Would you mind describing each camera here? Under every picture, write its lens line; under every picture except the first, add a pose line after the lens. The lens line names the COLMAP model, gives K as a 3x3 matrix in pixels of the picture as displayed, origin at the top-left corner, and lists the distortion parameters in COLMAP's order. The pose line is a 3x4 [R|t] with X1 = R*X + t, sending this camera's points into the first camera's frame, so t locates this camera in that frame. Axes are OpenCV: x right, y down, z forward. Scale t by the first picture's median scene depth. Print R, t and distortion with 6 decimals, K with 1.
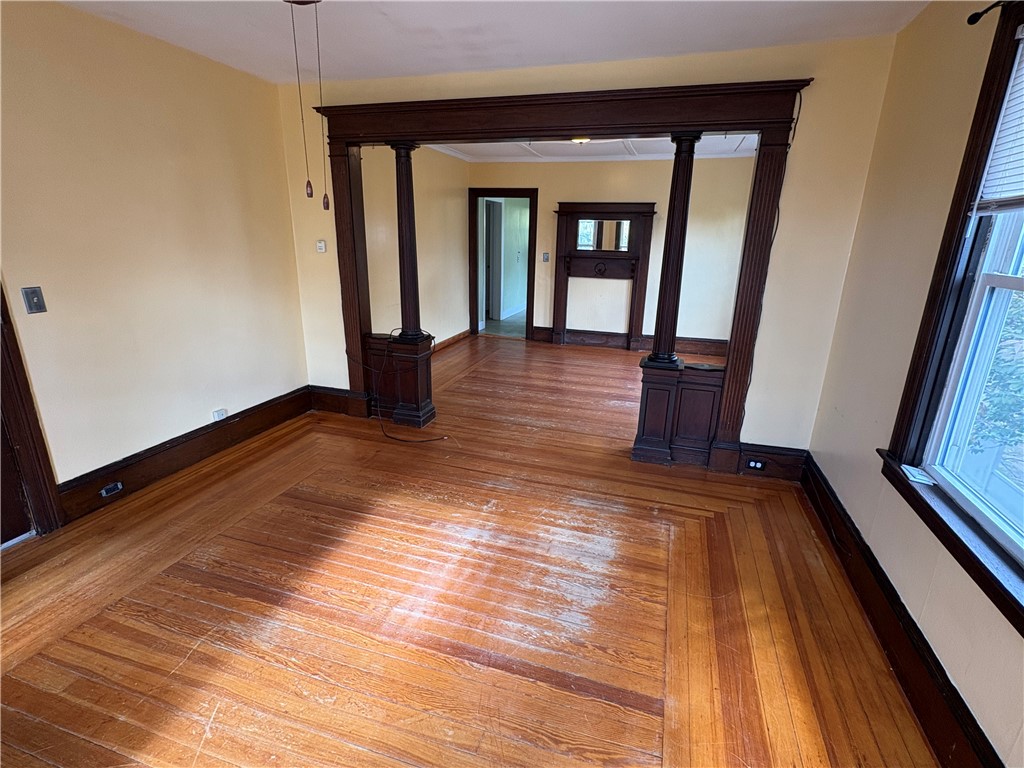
lens RADIAL K [[510.8, 0, 509.6], [0, 510.8, 385.3], [0, 0, 1]] dist [0.000539, -0.000177]
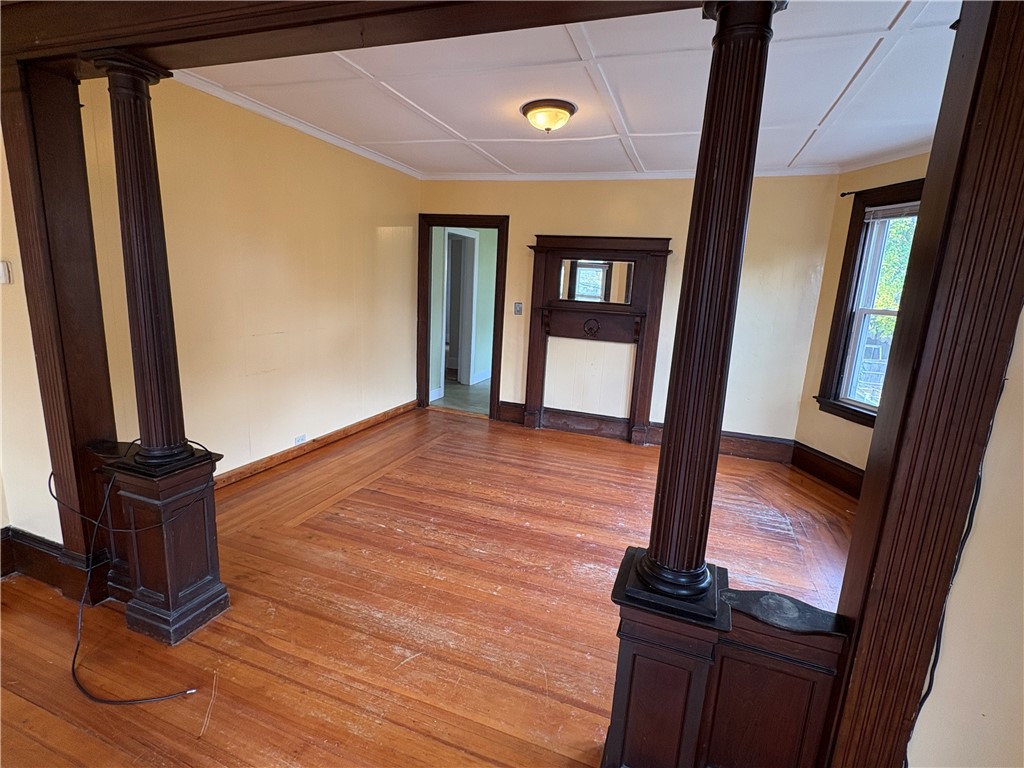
lens RADIAL K [[510.8, 0, 511.7], [0, 510.8, 382.7], [0, 0, 1]] dist [0.000539, -0.000177]
pose [[0.998735, 0.041024, -0.029083, 0.089226], [-0.043656, 0.994370, -0.096550, -0.076540], [0.024958, 0.097697, 0.994903, 0.292639]]
